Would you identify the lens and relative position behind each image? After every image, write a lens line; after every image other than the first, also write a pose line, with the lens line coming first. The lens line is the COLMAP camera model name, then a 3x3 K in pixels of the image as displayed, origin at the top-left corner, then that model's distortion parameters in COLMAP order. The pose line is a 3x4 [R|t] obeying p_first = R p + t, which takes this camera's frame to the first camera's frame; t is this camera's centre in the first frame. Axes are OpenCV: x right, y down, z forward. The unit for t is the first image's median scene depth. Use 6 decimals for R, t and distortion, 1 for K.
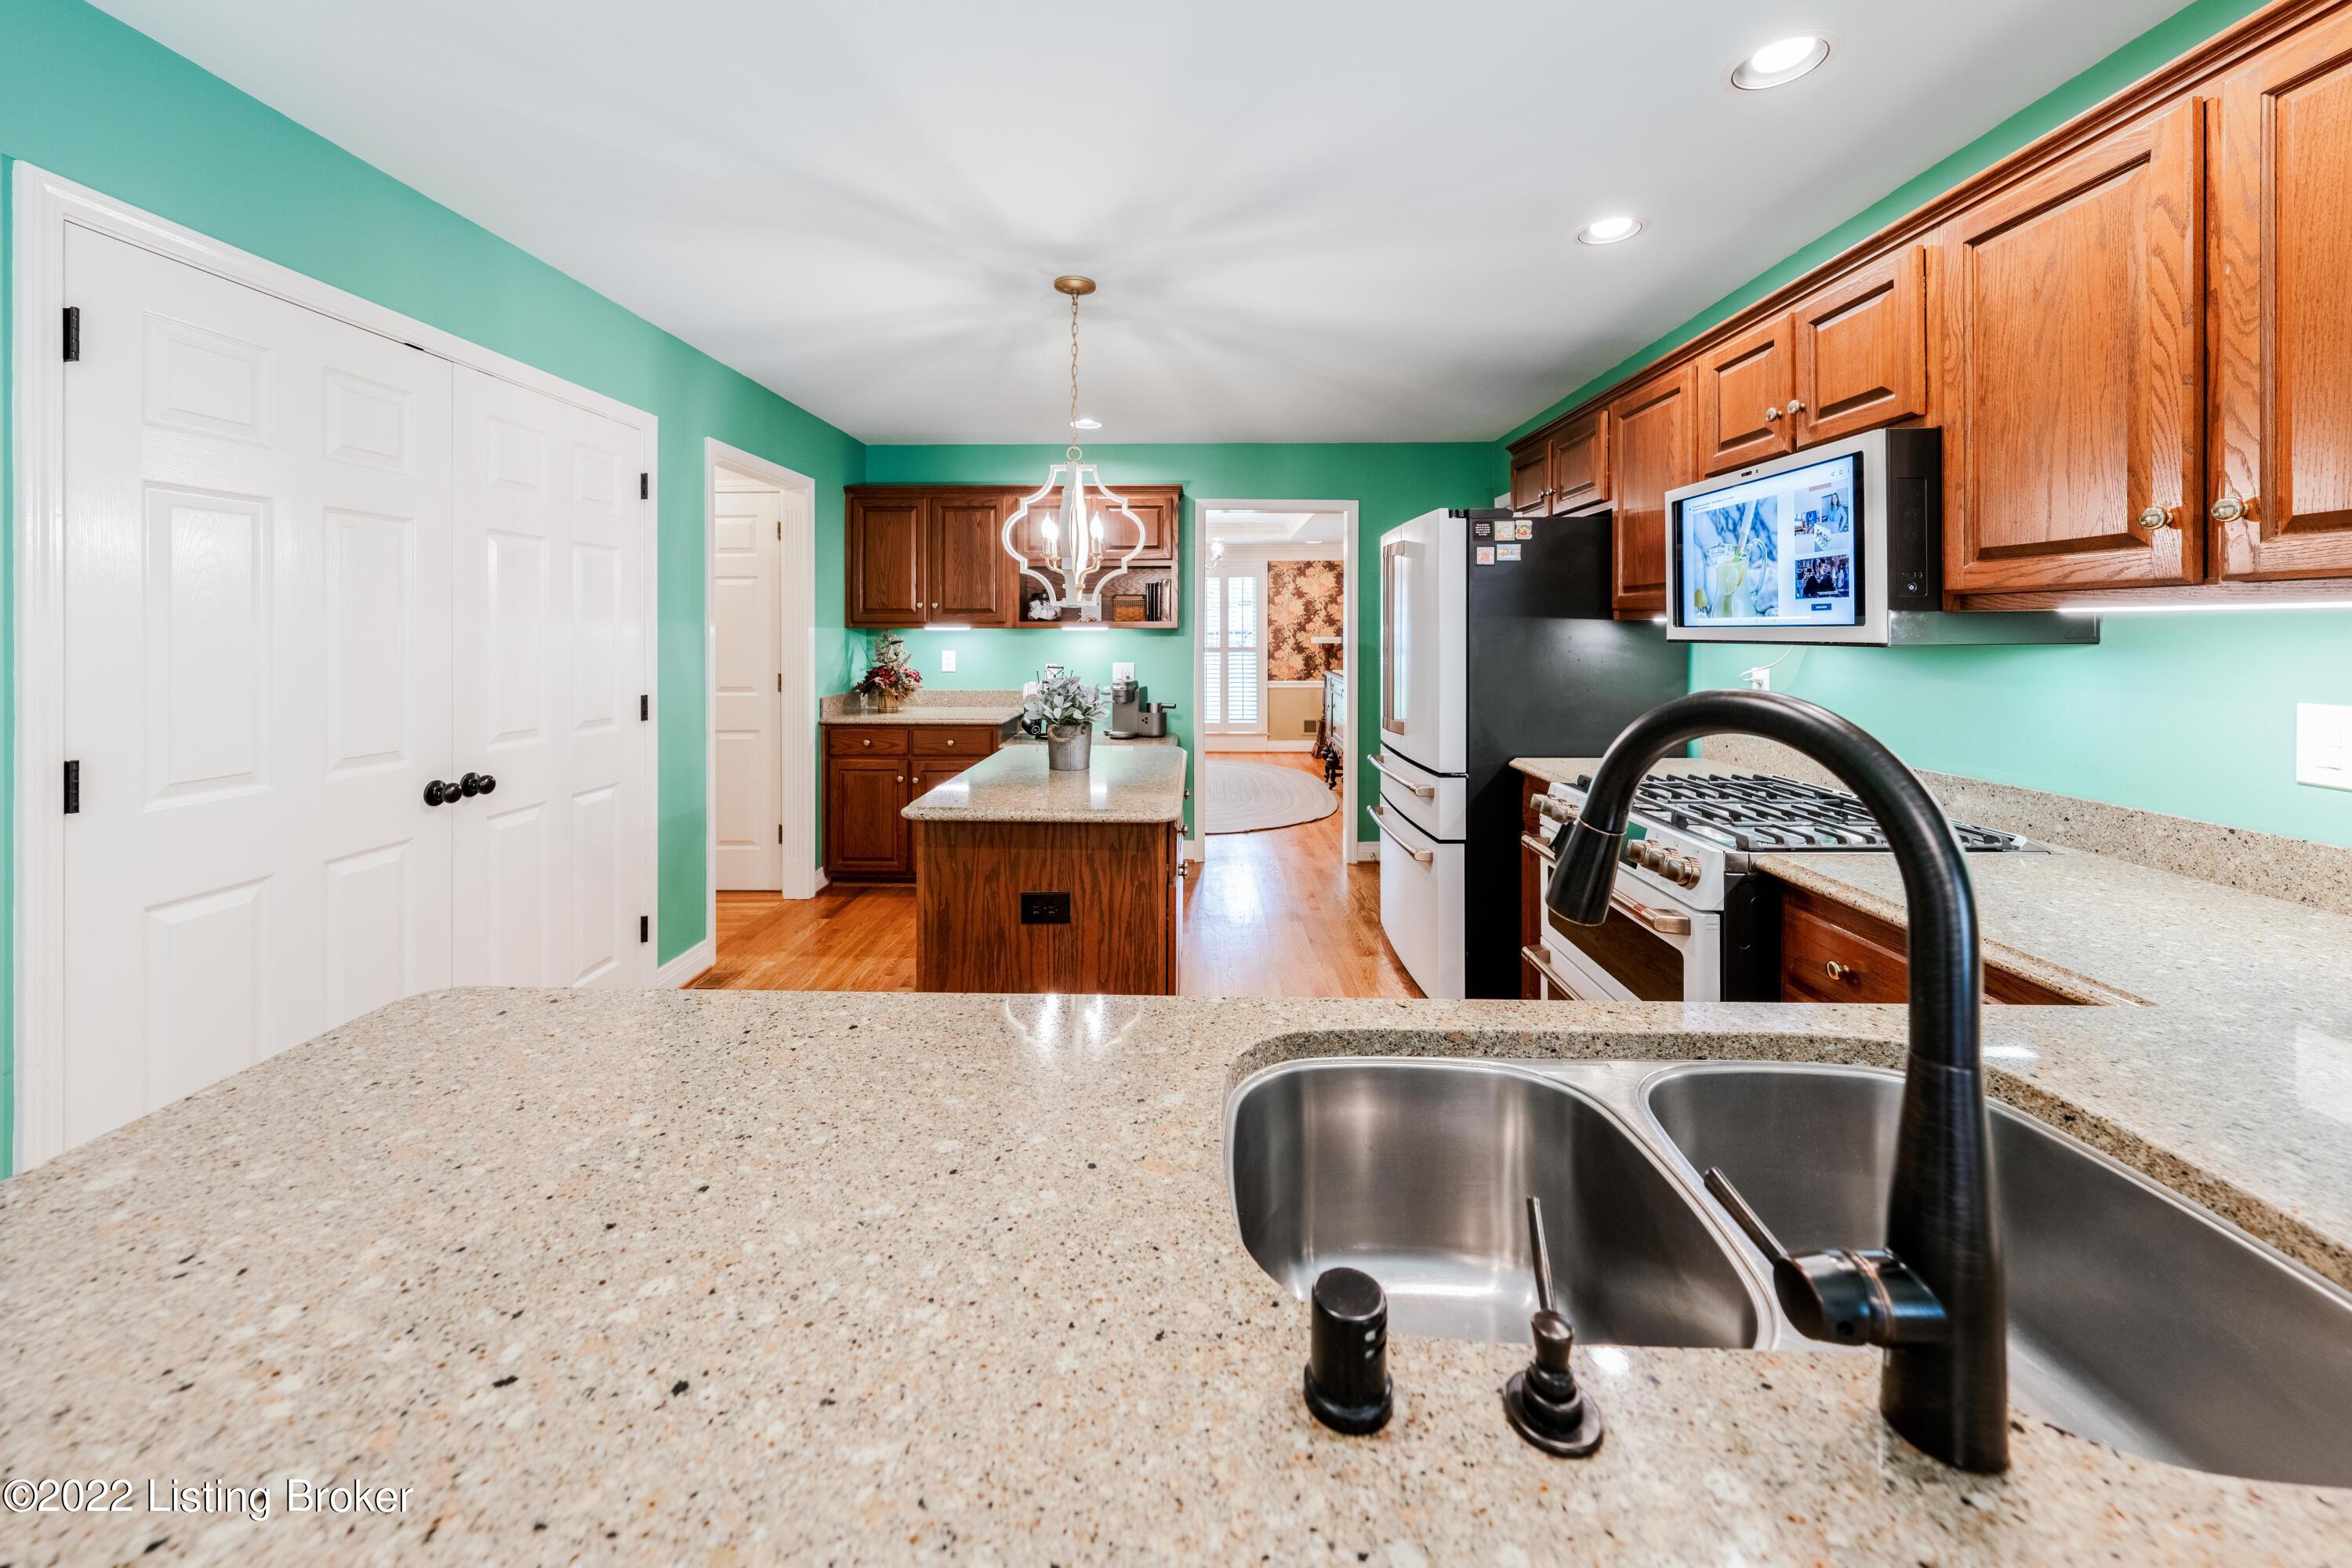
lens RADIAL K [[850.6, 0, 1171.2], [0, 850.6, 645.8], [0, 0, 1]] dist [0.000240, 0.000085]
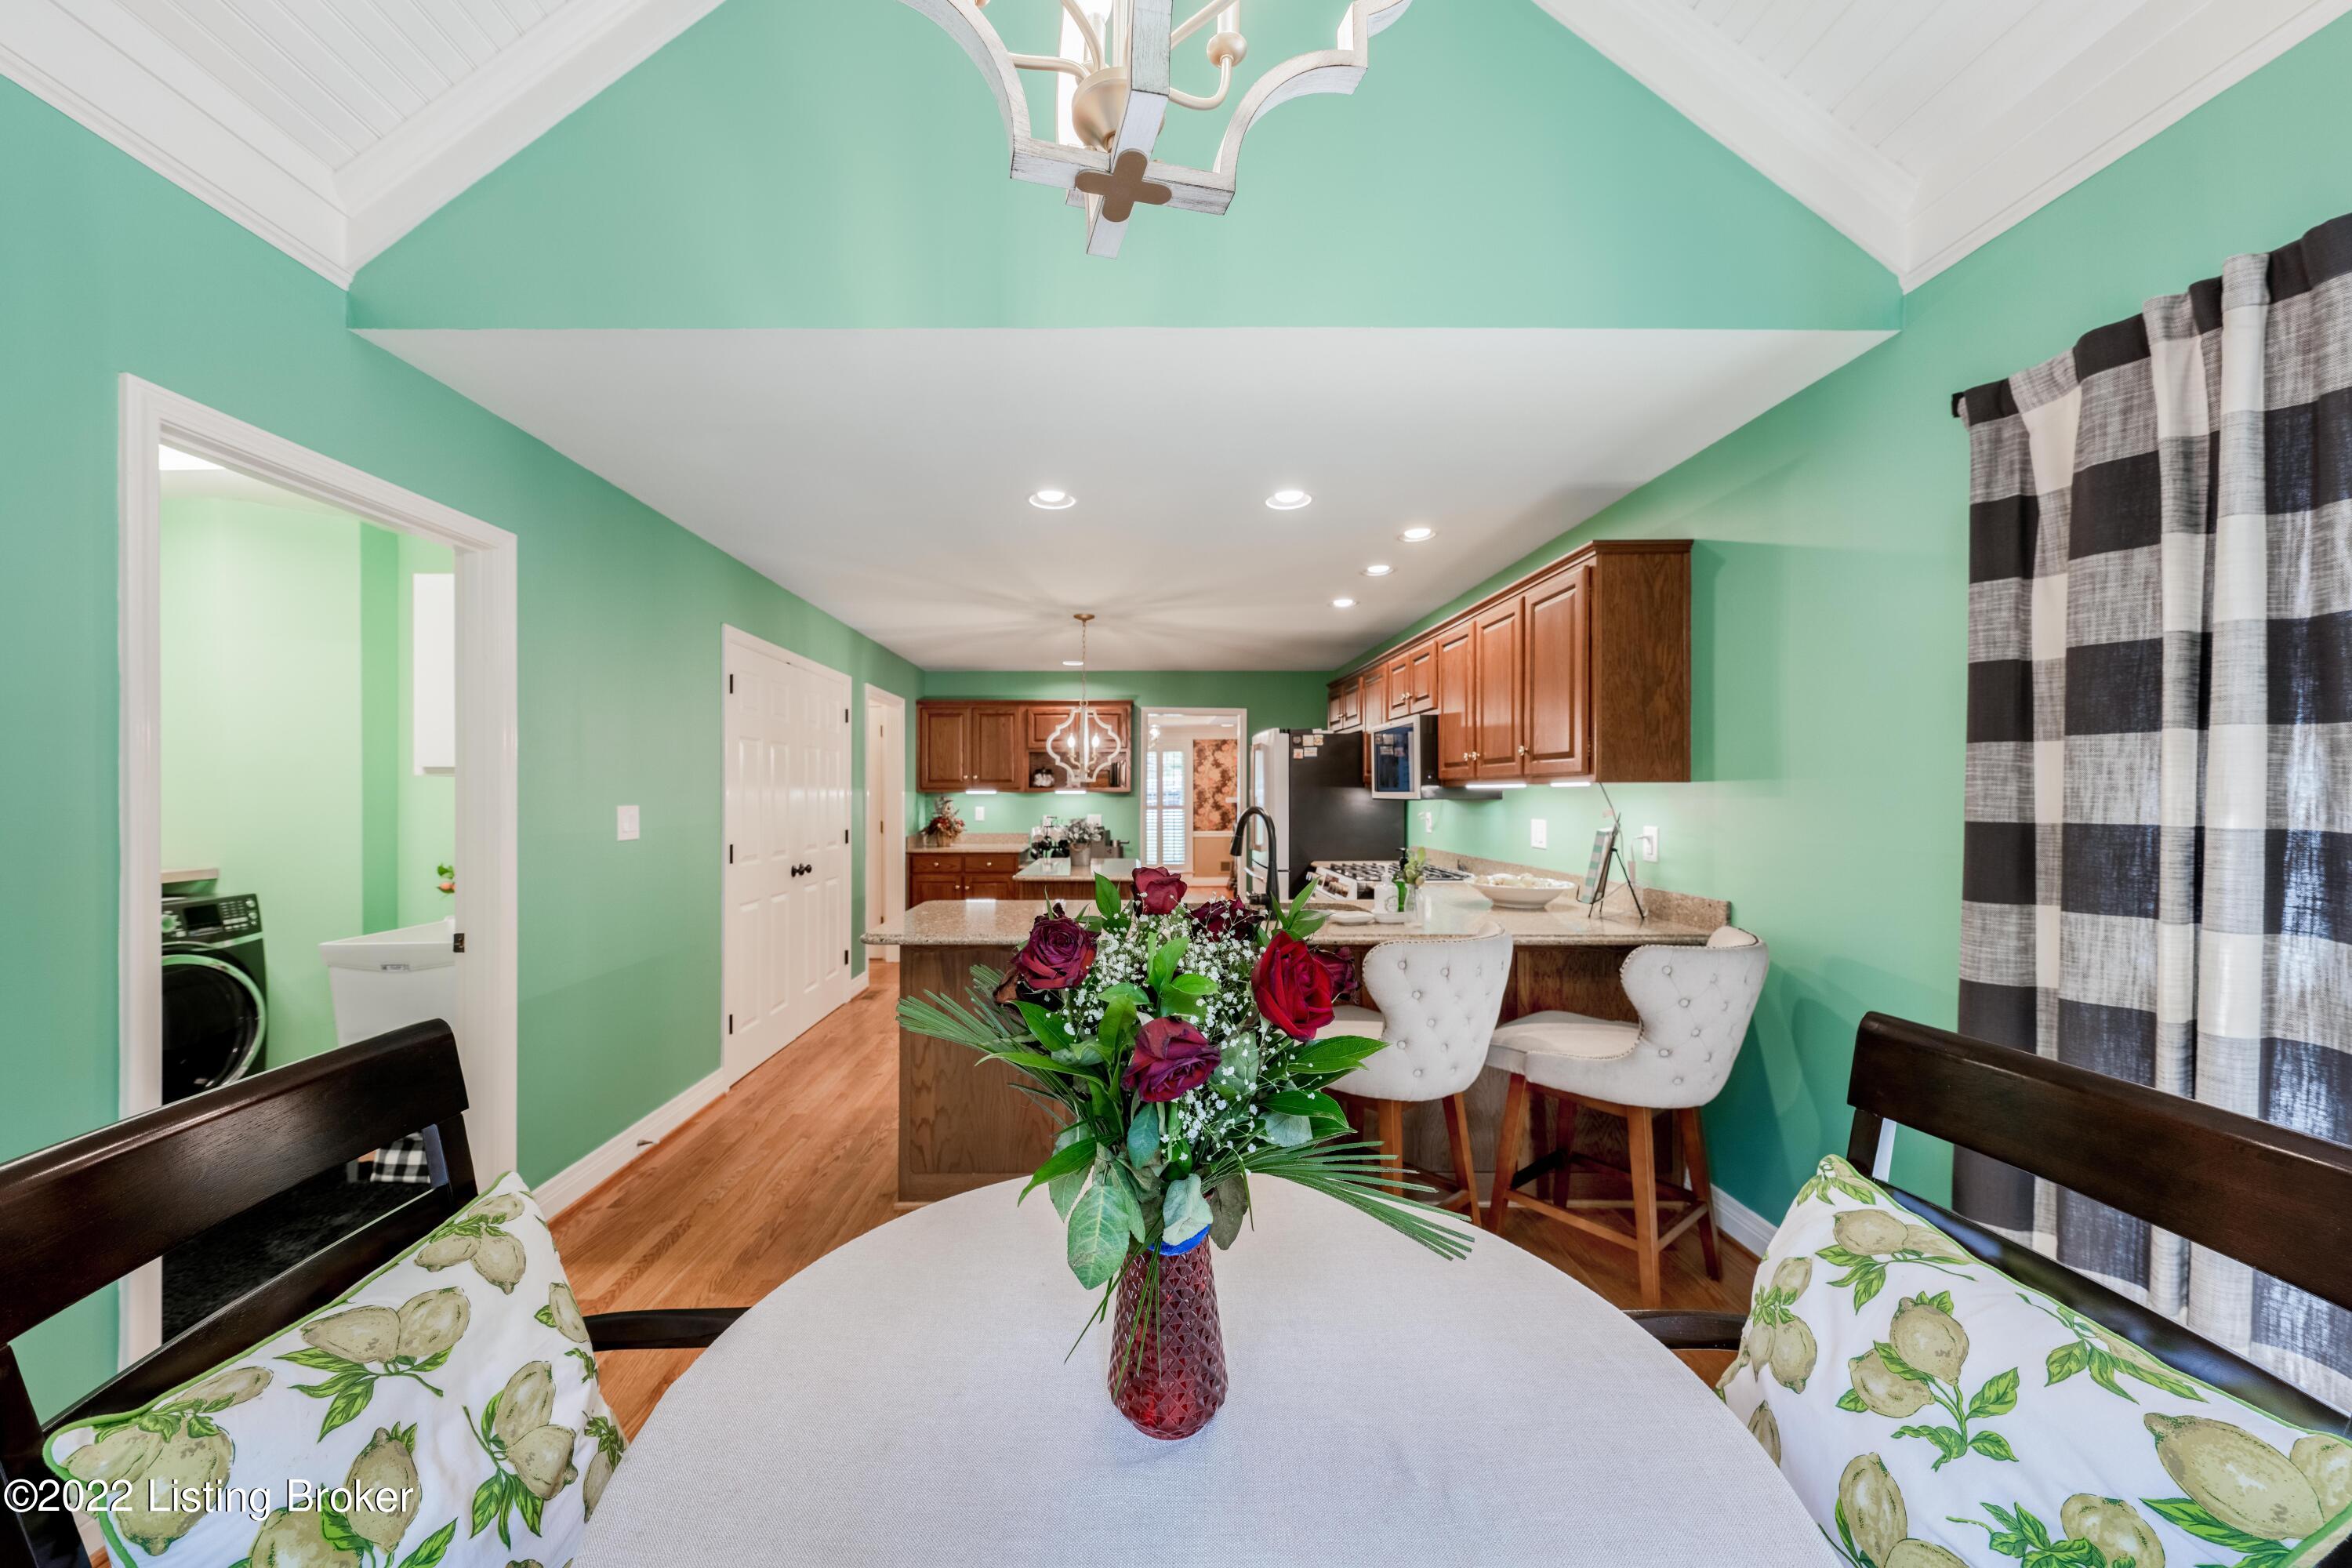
lens RADIAL K [[814.8, 0, 1137.6], [0, 814.8, 791.2], [0, 0, 1]] dist [0.000075, 0.000014]
pose [[0.999329, -0.003057, 0.036508, -0.037449], [0.003765, 0.999805, -0.019361, 0.007853], [-0.036442, 0.019486, 0.999146, -0.533779]]
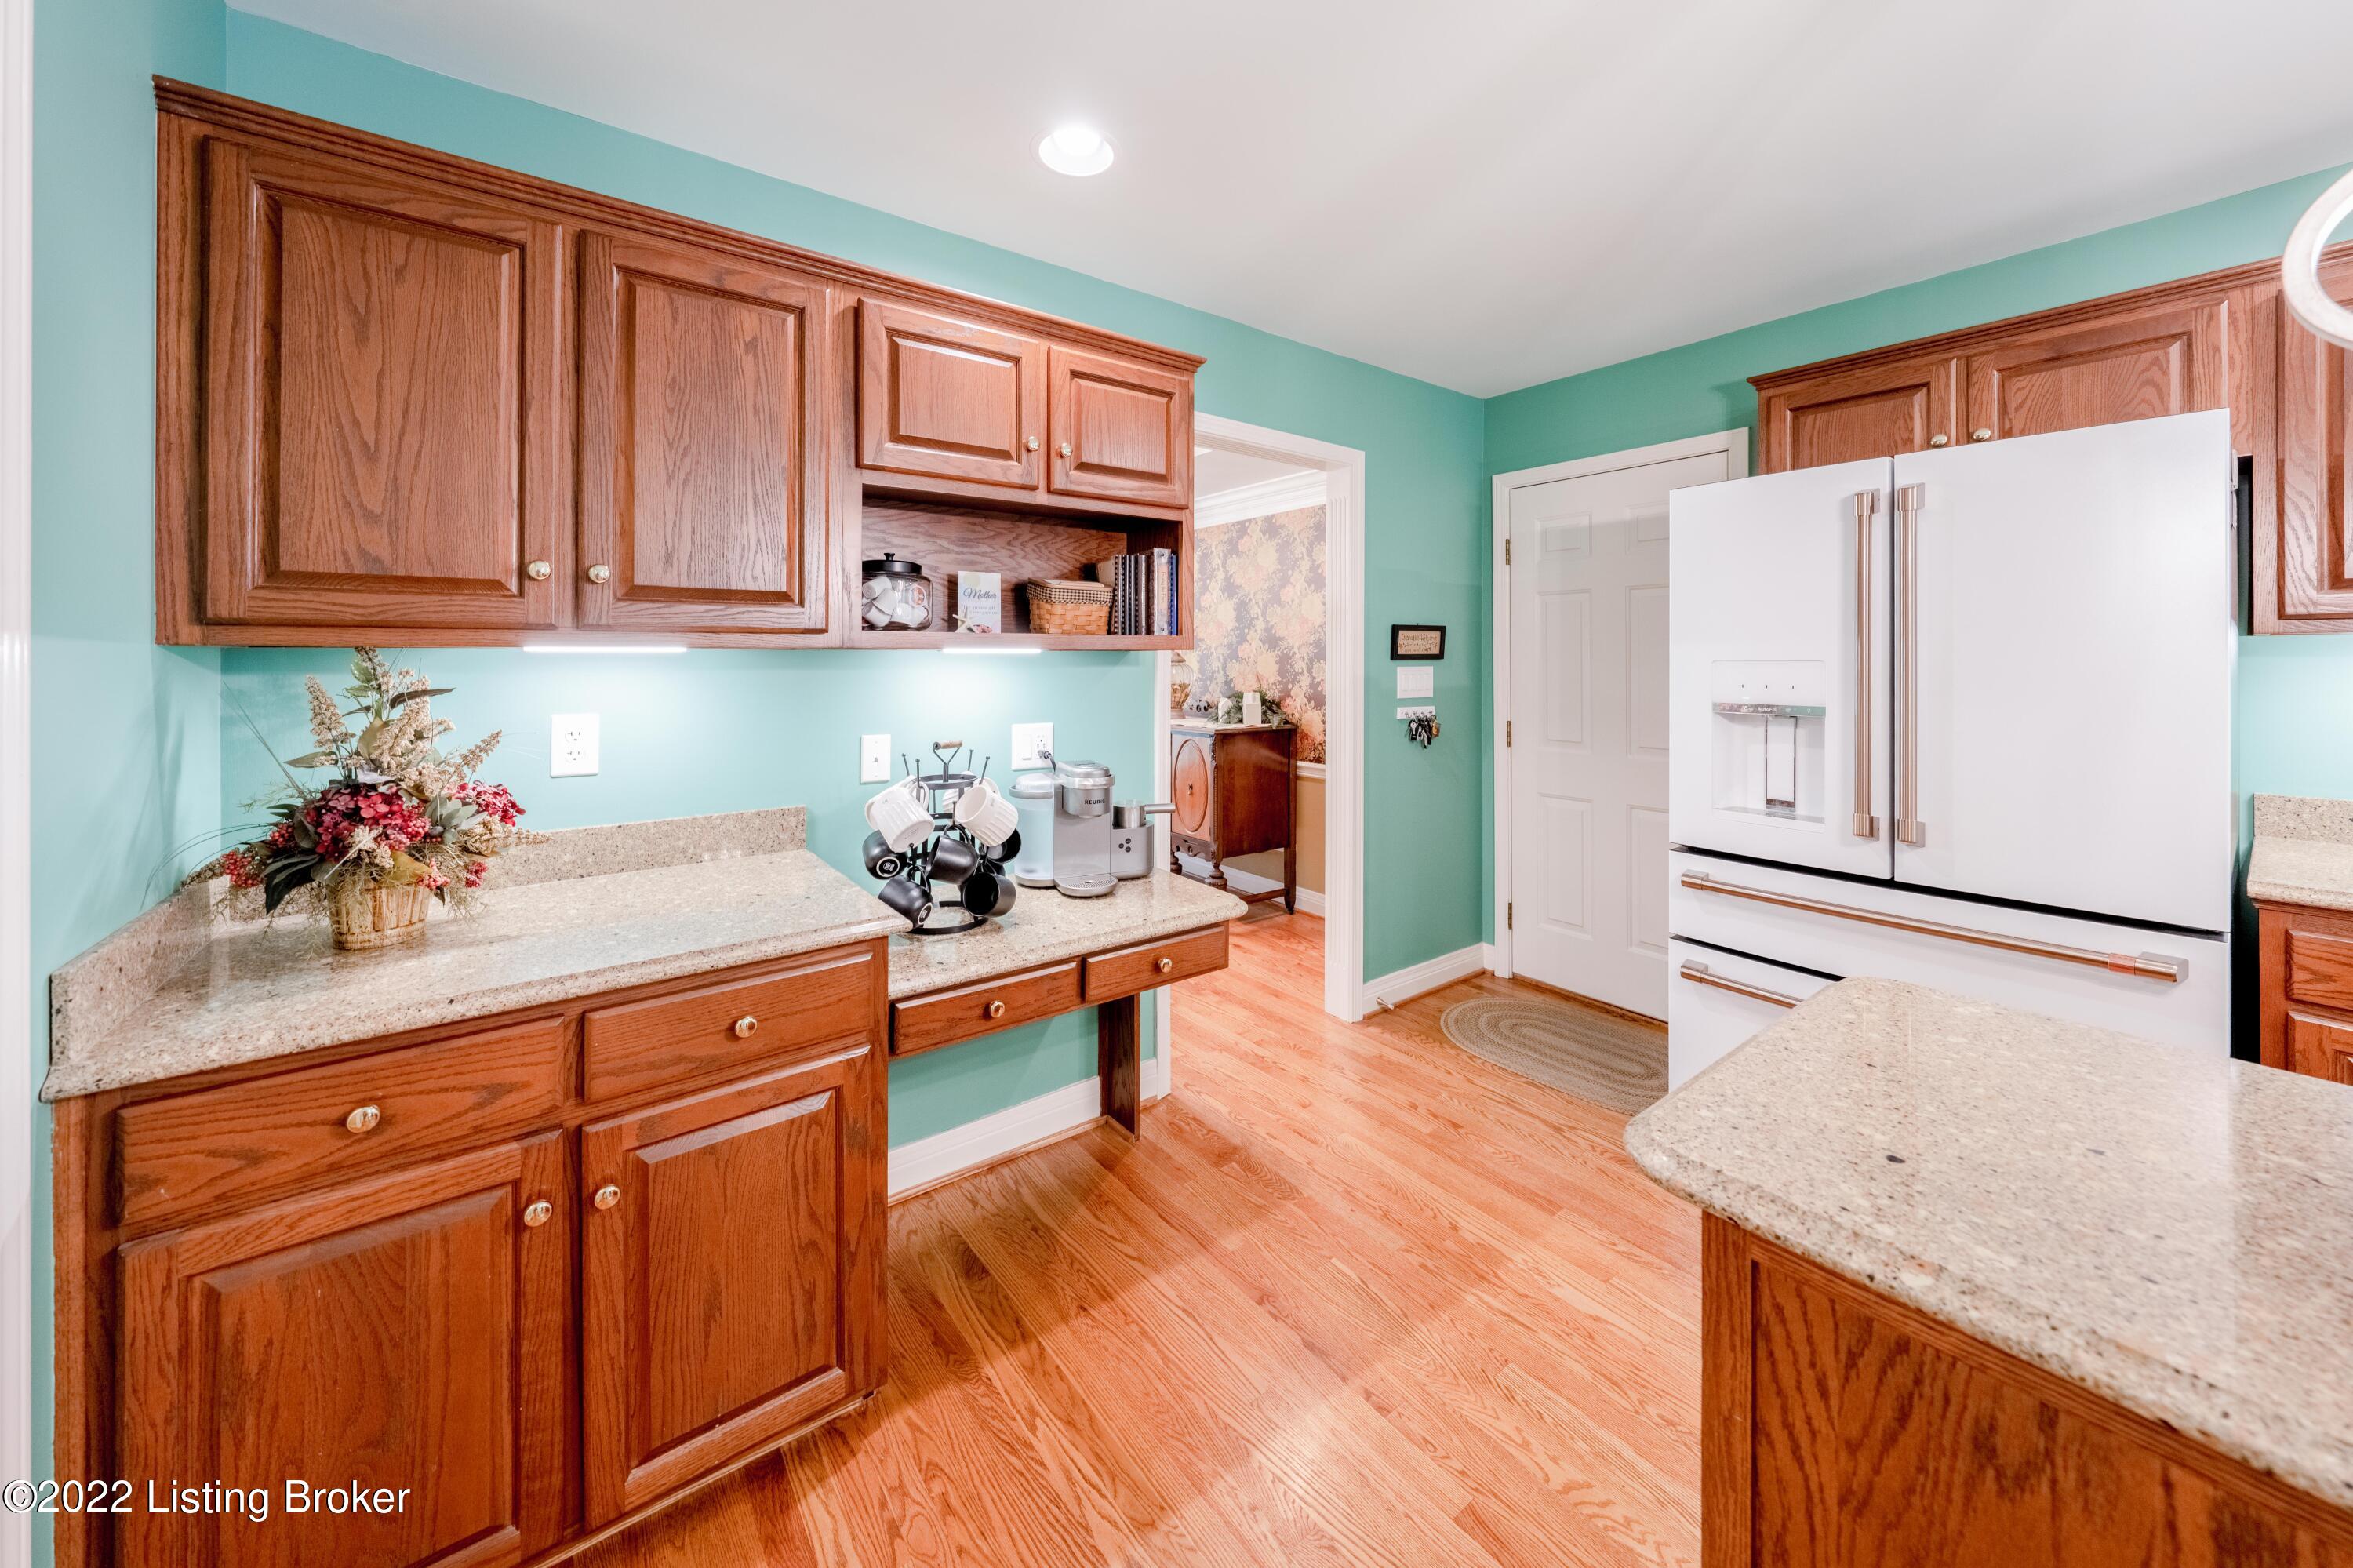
lens RADIAL K [[851.0, 0, 1171.7], [0, 851.0, 645.7], [0, 0, 1]] dist [0.000240, 0.000085]
pose [[0.778756, -0.000047, 0.627327, -0.331362], [0.013116, 0.999783, -0.016207, -0.013265], [-0.627190, 0.020849, 0.778587, 0.666103]]
